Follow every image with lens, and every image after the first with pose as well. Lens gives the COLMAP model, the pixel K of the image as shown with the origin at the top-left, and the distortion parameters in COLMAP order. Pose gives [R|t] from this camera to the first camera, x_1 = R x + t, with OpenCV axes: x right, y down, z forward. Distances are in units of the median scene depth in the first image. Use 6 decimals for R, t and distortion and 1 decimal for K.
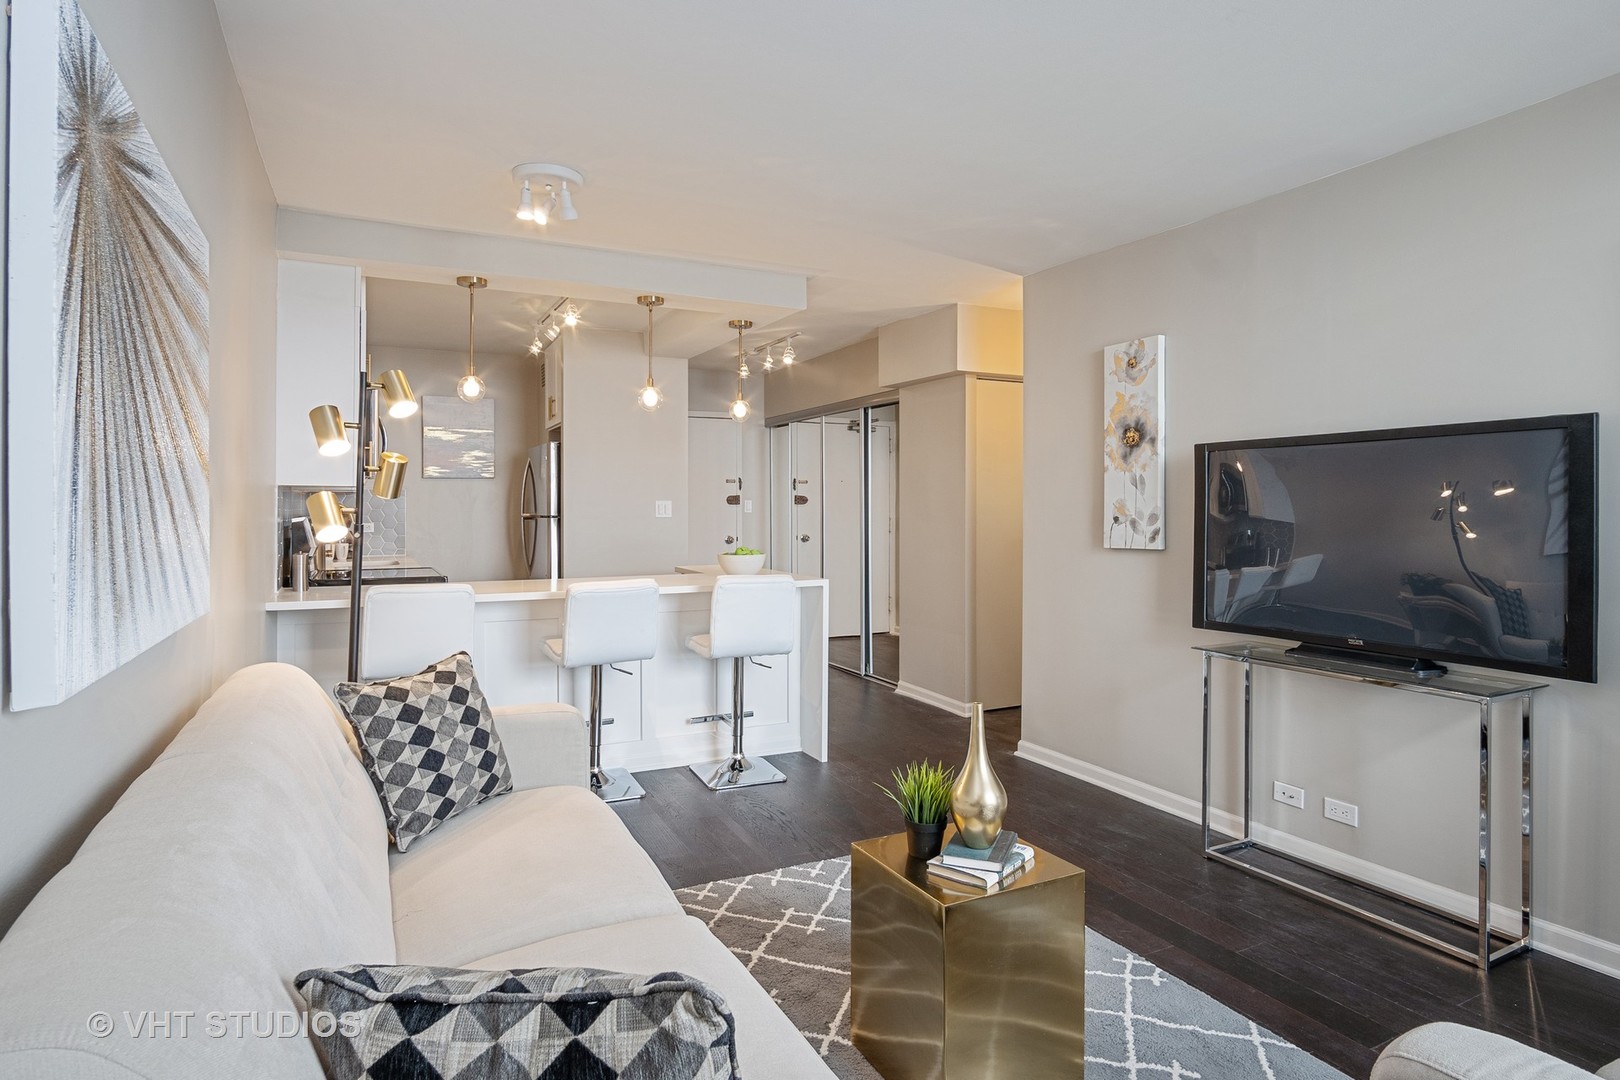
lens RADIAL K [[883.7, 0, 826.5], [0, 883.7, 509.0], [0, 0, 1]] dist [-0.012576, -0.000552]
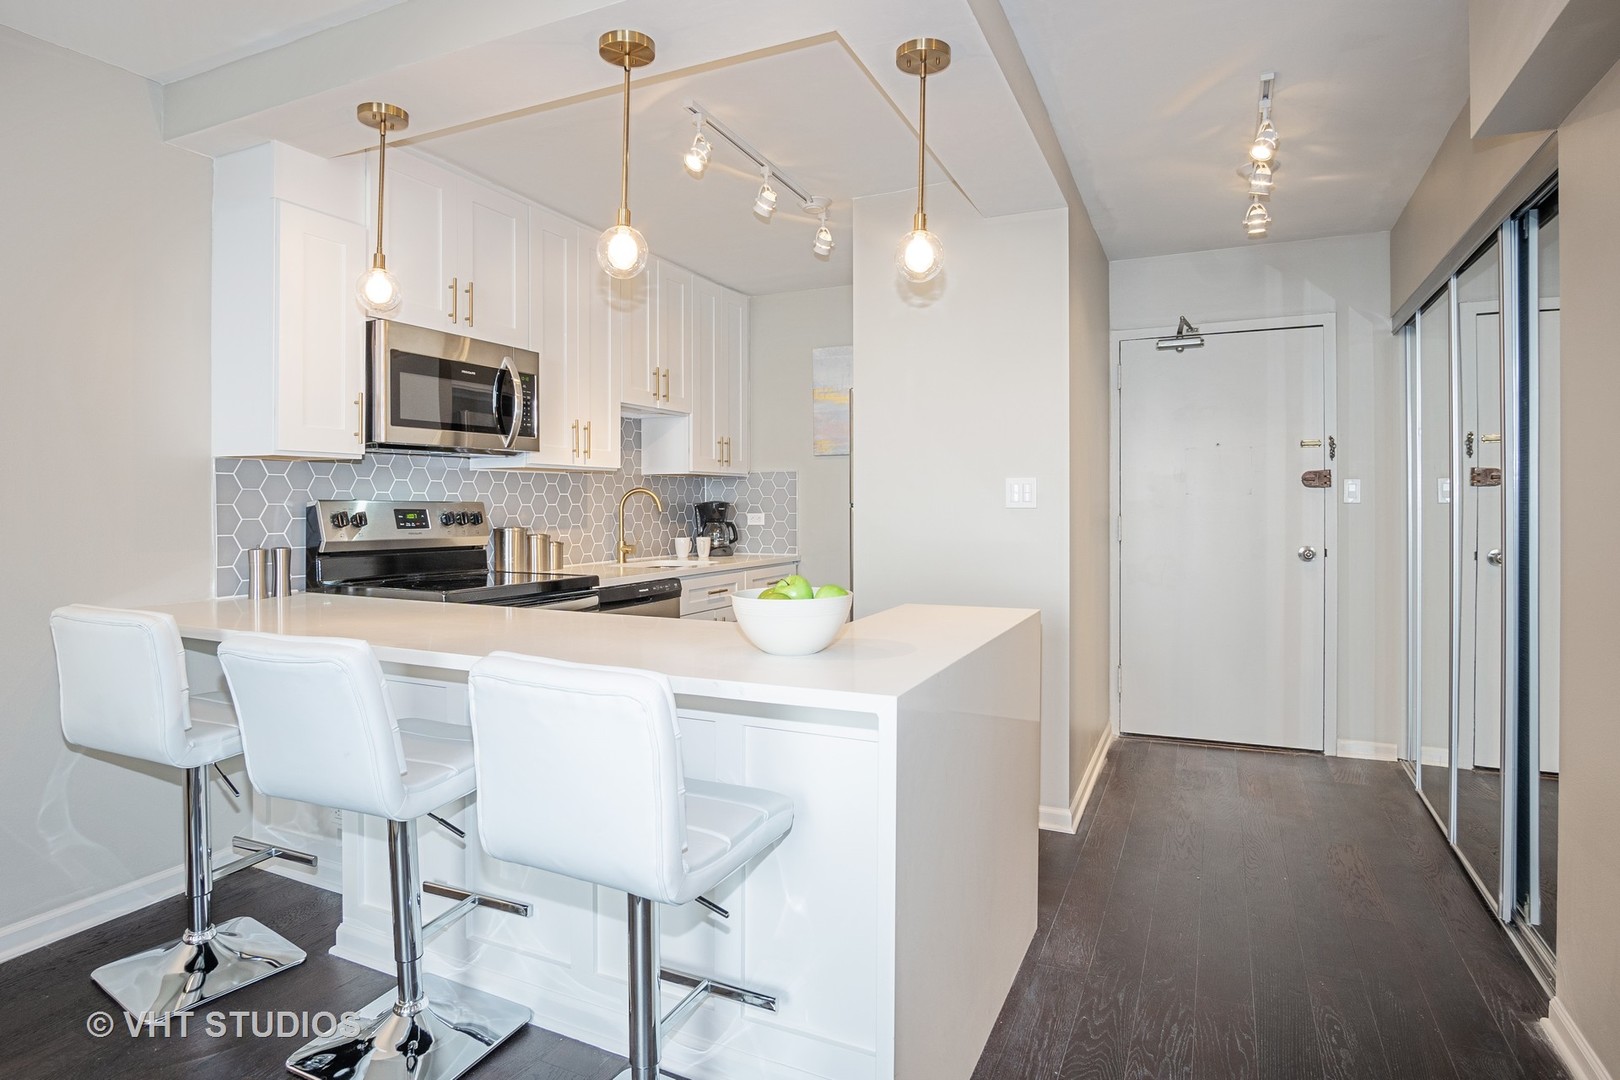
lens RADIAL K [[883.7, 0, 799.3], [0, 883.7, 509.5], [0, 0, 1]] dist [-0.012576, -0.000552]
pose [[0.606689, 0.007019, -0.794908, 0.203174], [-0.003003, 0.999974, 0.006538, 0.008982], [0.794934, -0.001579, 0.606694, 0.699183]]
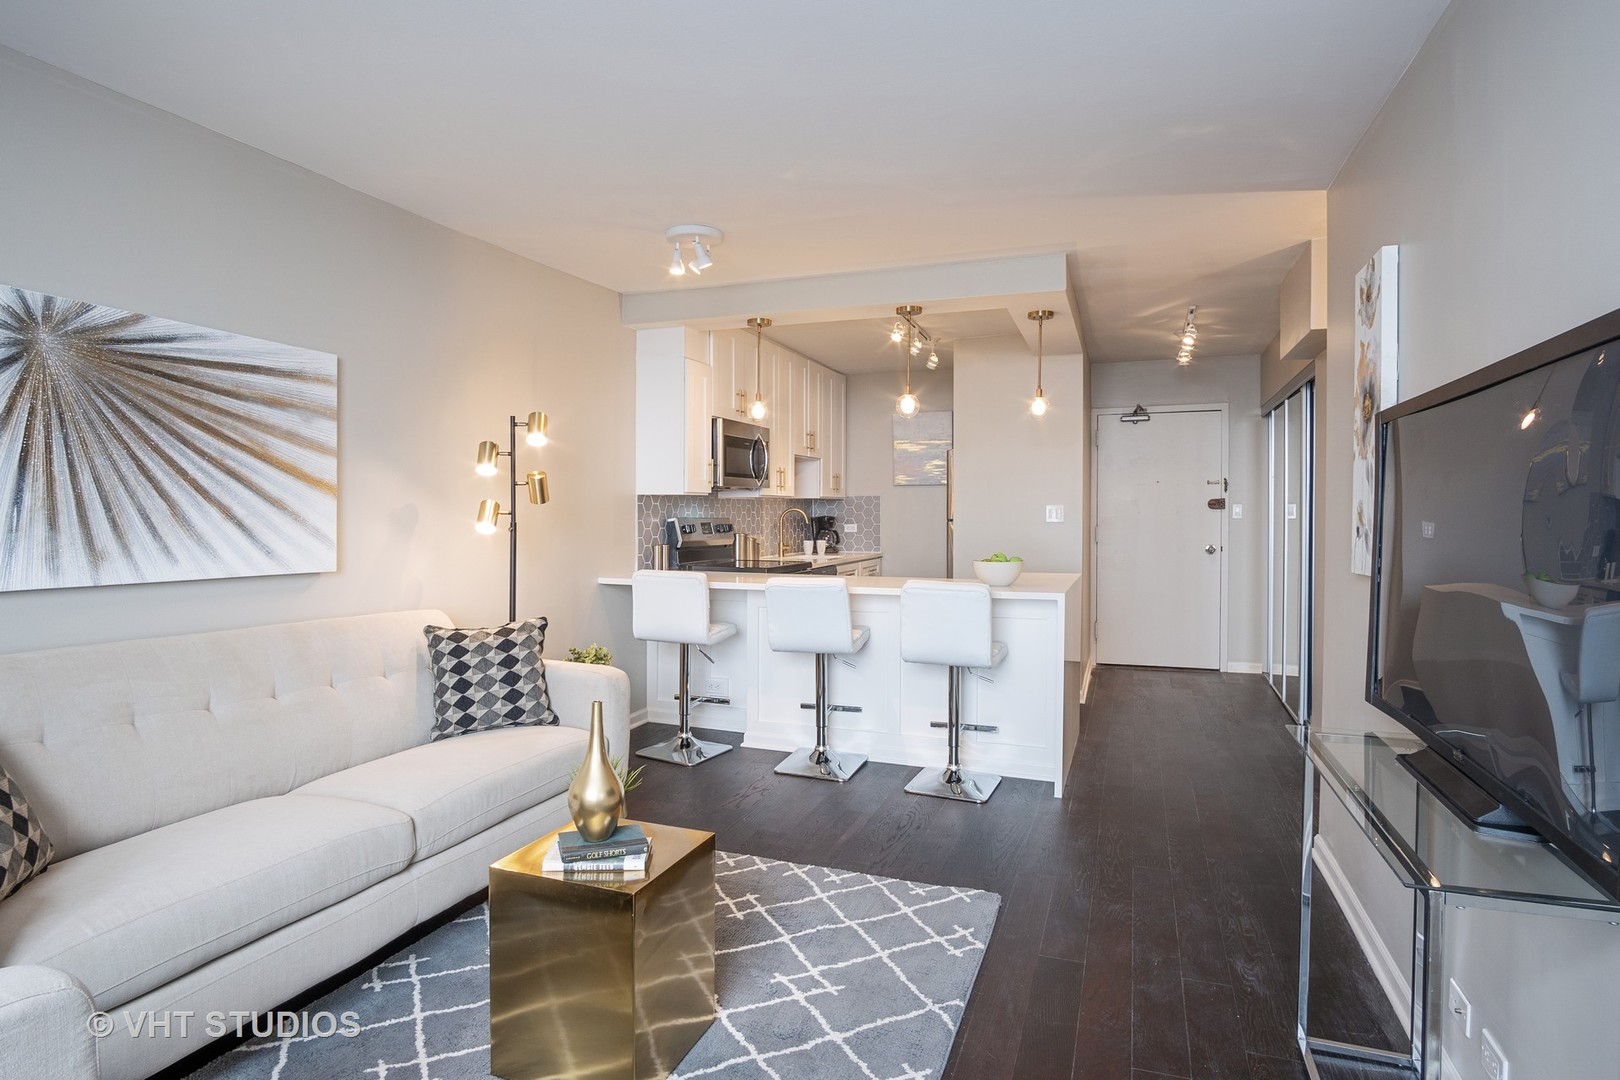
lens RADIAL K [[883.7, 0, 806.0], [0, 883.7, 526.3], [0, 0, 1]] dist [-0.012576, -0.000552]
pose [[0.673077, 0.015354, -0.739413, 0.425634], [-0.004840, 0.999855, 0.016357, -0.000916], [0.739557, -0.007431, 0.673053, 0.190398]]
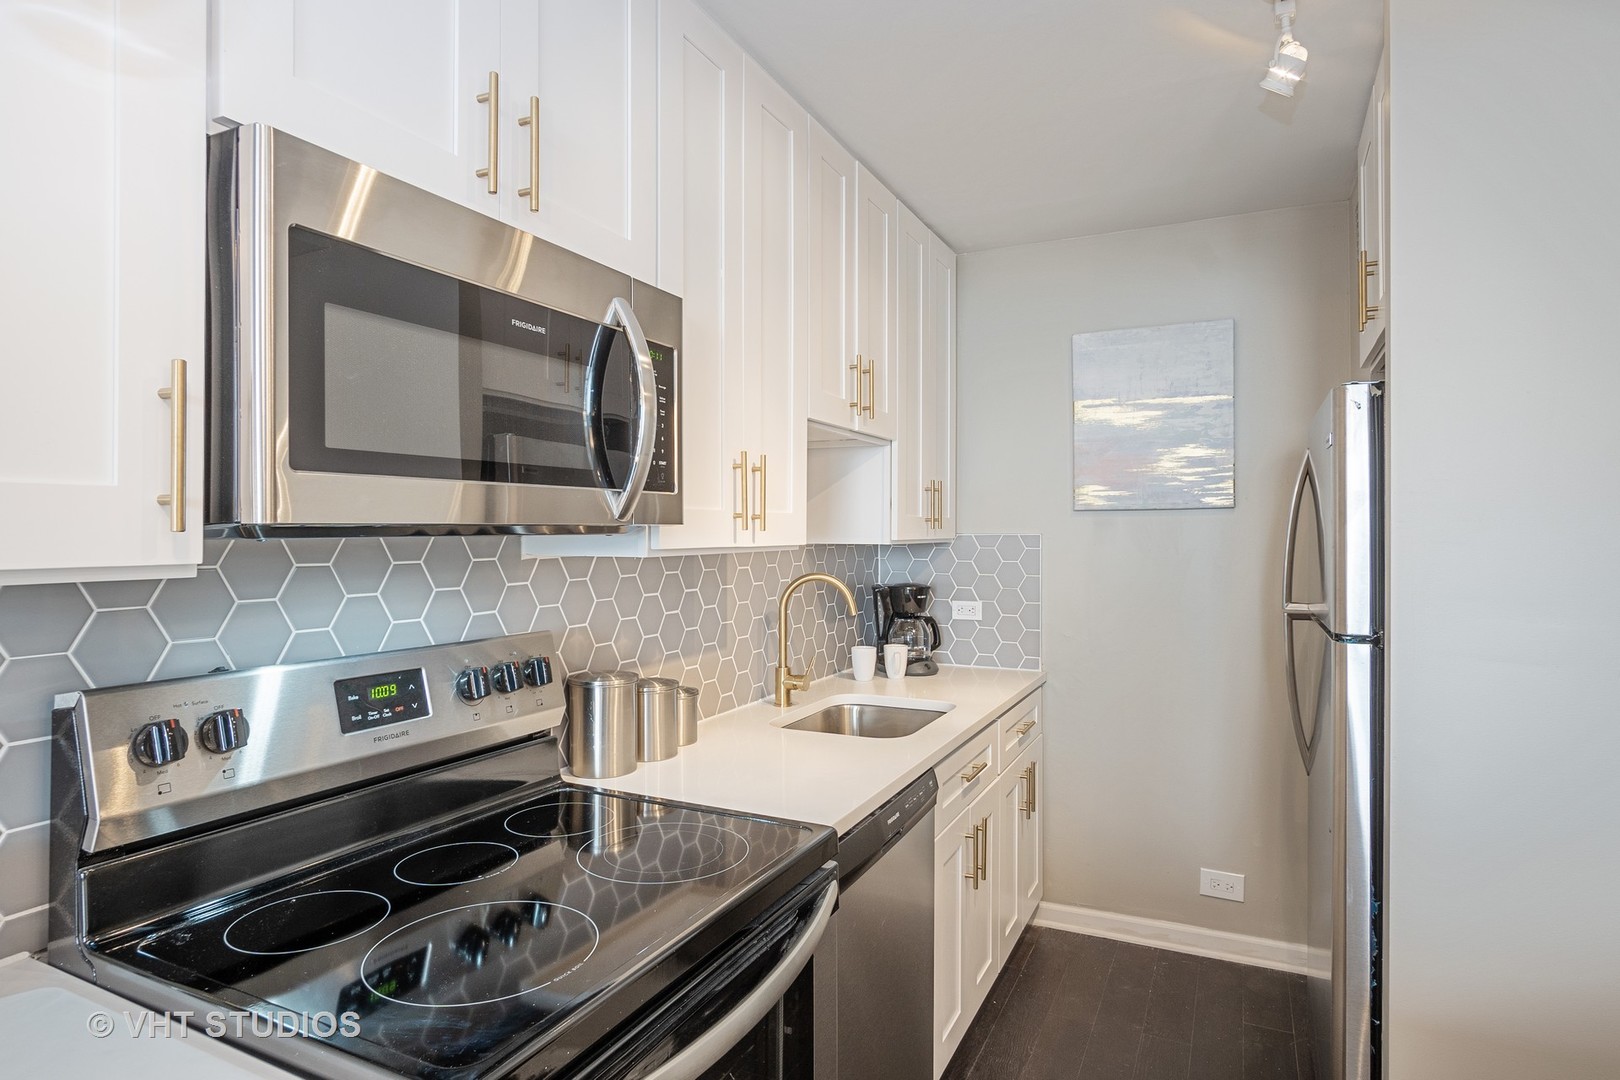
lens RADIAL K [[883.7, 0, 810.1], [0, 883.7, 536.0], [0, 0, 1]] dist [-0.012576, -0.000552]
pose [[0.591885, 0.005362, -0.806004, -0.217897], [-0.005487, 0.999982, 0.002623, -0.029792], [0.806004, 0.002870, 0.591904, 0.818120]]
